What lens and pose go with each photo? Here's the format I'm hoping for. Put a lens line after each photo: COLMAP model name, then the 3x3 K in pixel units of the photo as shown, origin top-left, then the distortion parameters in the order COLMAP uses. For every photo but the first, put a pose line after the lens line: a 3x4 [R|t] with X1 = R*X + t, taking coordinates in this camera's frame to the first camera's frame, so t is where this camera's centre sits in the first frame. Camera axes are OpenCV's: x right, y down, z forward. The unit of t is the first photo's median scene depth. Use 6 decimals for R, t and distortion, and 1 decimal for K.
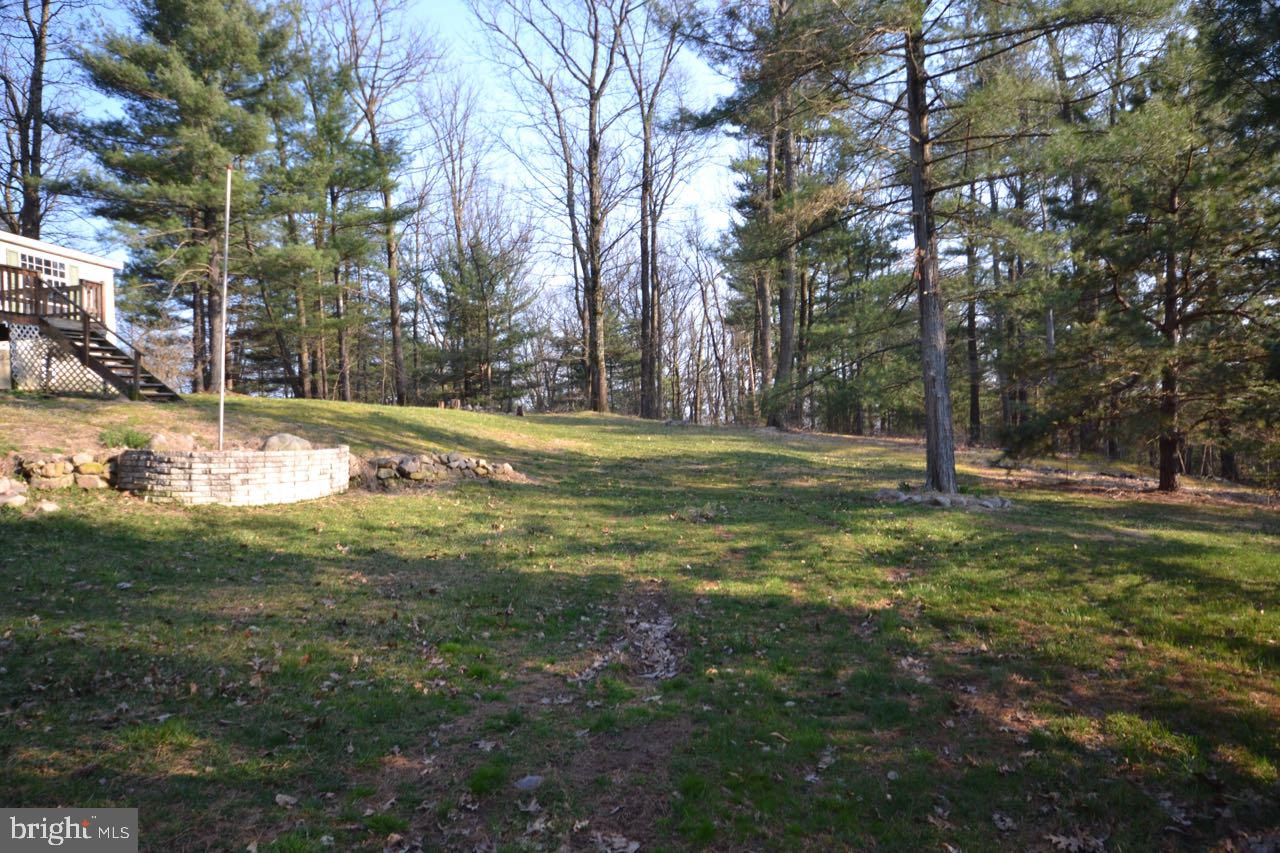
lens RADIAL K [[923.6, 0, 640.0], [0, 923.6, 426.5], [0, 0, 1]] dist [0.003317, 0.063919]
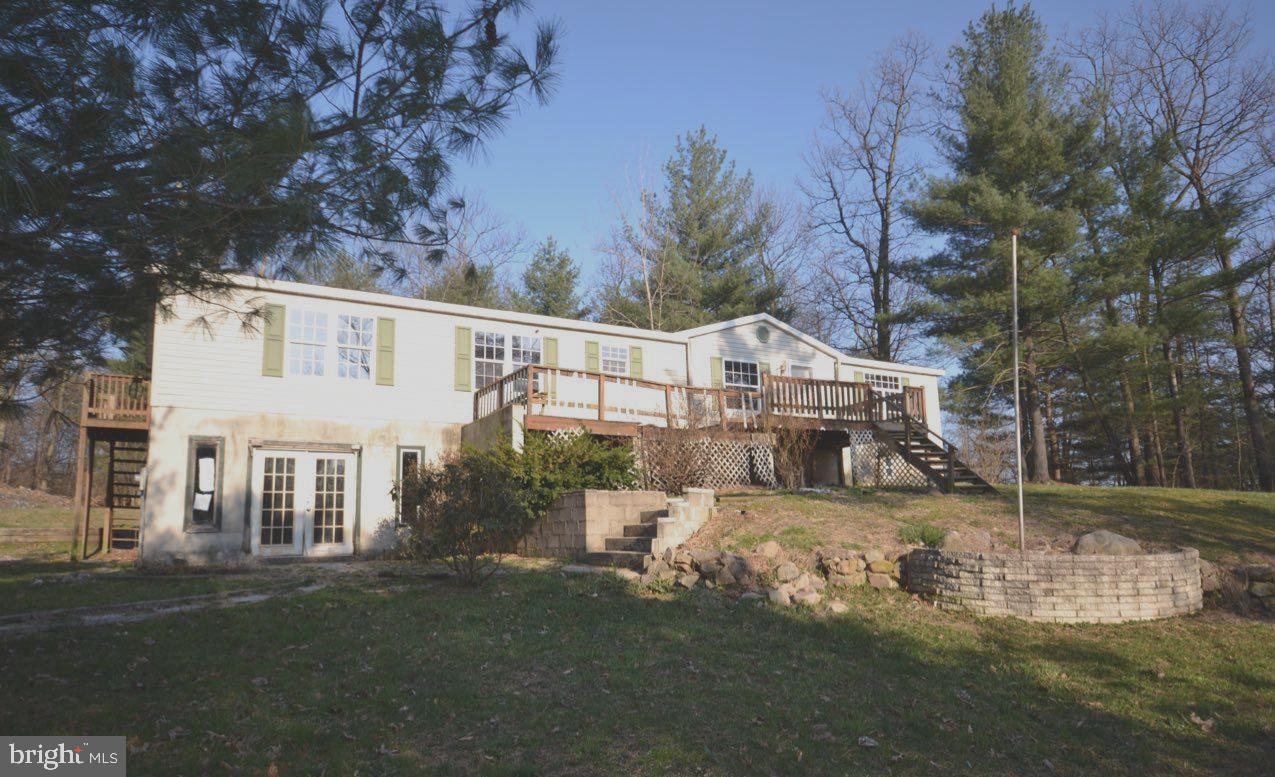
lens RADIAL K [[793.5, 0, 603.6], [0, 793.5, 425.4], [0, 0, 1]] dist [0.009202, 0.004666]
pose [[0.589333, -0.091648, -0.802675, -0.029011], [0.003319, 0.993811, -0.111034, -0.003315], [0.807883, 0.062772, 0.585990, 0.093252]]
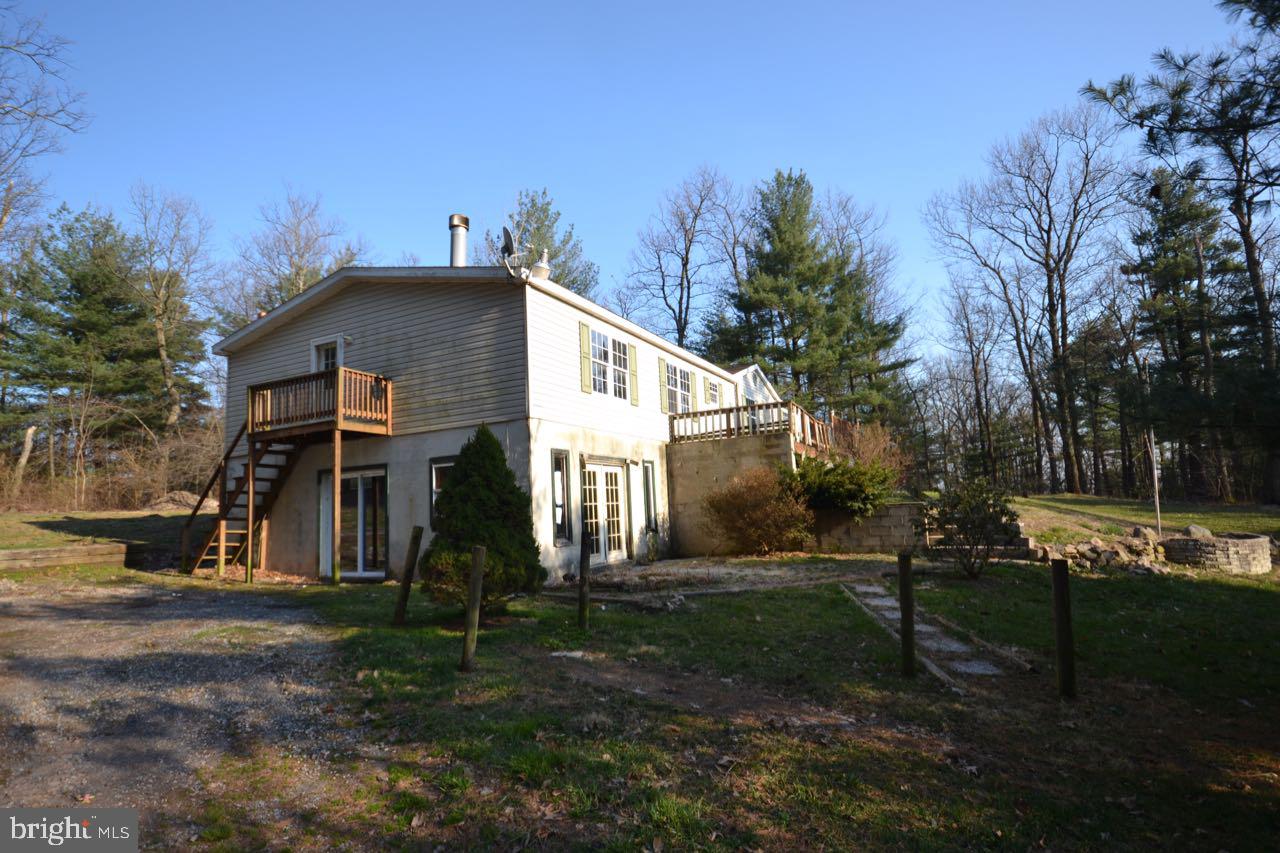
lens RADIAL K [[650.7, 0, 640.0], [0, 650.7, 426.5], [0, 0, 1]] dist [0.001557, 0.000250]
pose [[0.933365, -0.052414, -0.355082, -0.347626], [0.013620, 0.993740, -0.110886, -0.019551], [0.358671, 0.098661, 0.928236, -0.151556]]
